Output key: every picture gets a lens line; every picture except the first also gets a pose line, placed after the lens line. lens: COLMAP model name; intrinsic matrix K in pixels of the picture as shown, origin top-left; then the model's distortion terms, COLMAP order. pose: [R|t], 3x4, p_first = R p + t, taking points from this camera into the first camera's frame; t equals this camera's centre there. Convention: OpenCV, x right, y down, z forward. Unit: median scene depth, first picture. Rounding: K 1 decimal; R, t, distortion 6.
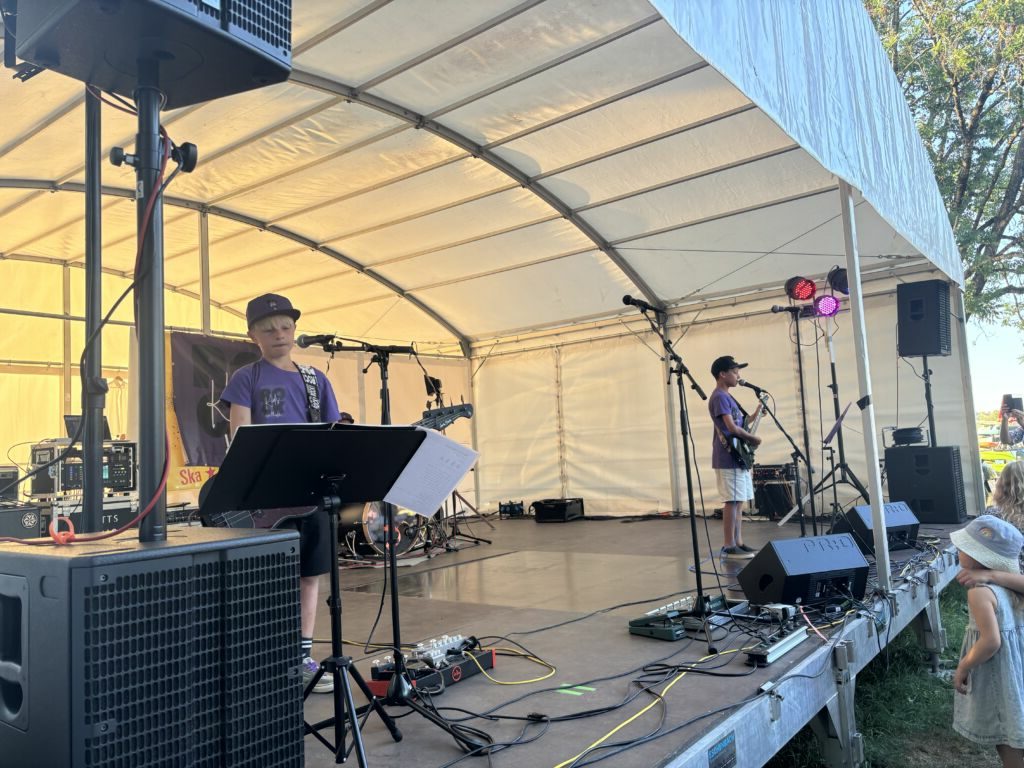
lens RADIAL K [[769.2, 0, 510.3], [0, 769.2, 387.5], [0, 0, 1]] dist [0.043406, -0.040545]
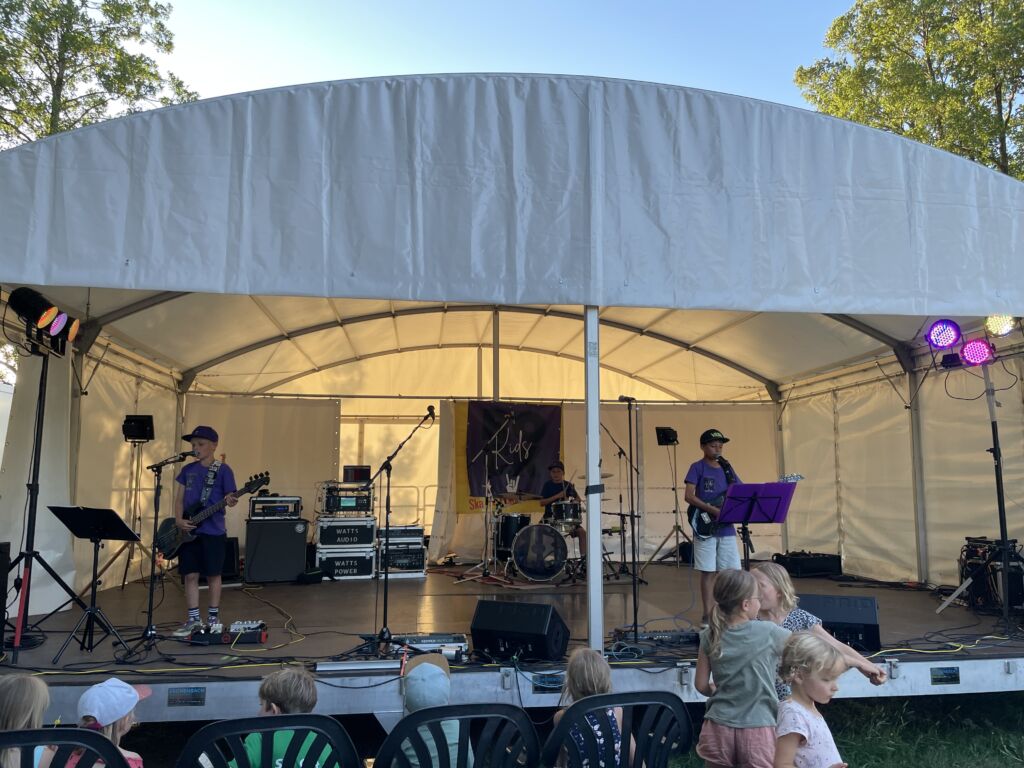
lens RADIAL K [[776.8, 0, 524.0], [0, 776.8, 388.0], [0, 0, 1]] dist [0.079093, -0.105621]
pose [[0.702778, -0.035425, -0.710527, 0.658531], [0.025558, 0.999372, -0.024547, -0.059332], [0.710950, -0.000908, 0.703242, 0.071177]]
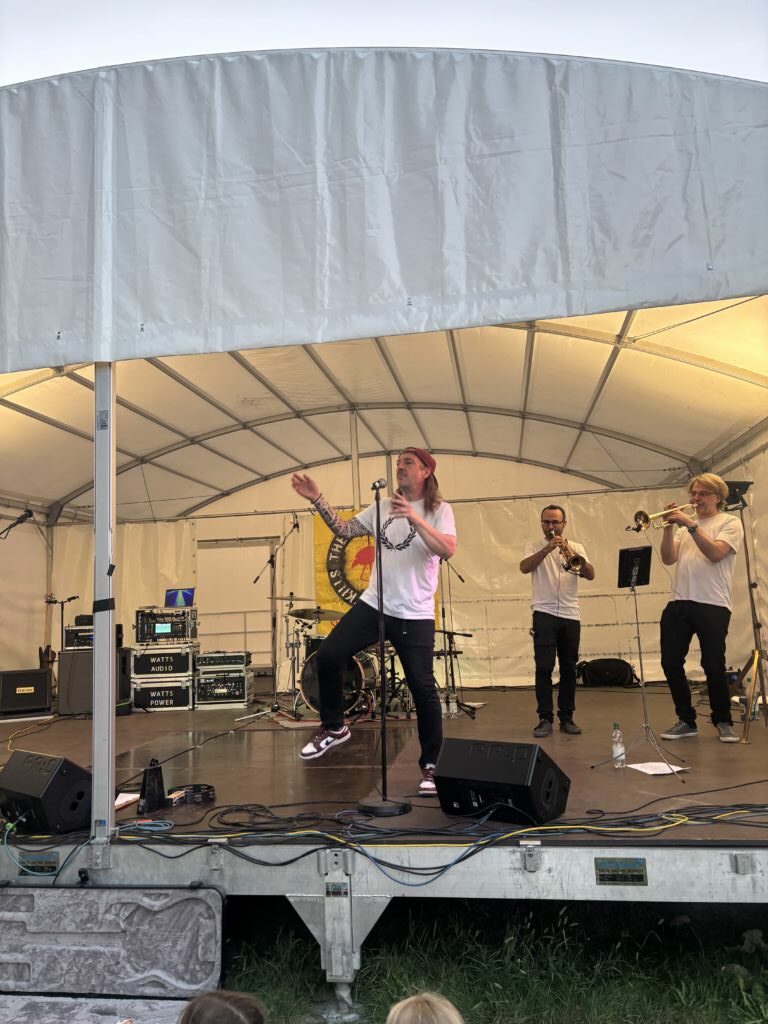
lens RADIAL K [[769.2, 0, 381.4], [0, 769.2, 517.8], [0, 0, 1]] dist [0.043406, -0.040545]
pose [[0.471401, -0.073405, -0.878859, 0.743371], [0.095551, 0.994915, -0.031847, -0.013593], [0.876727, -0.068963, 0.476018, 0.477434]]
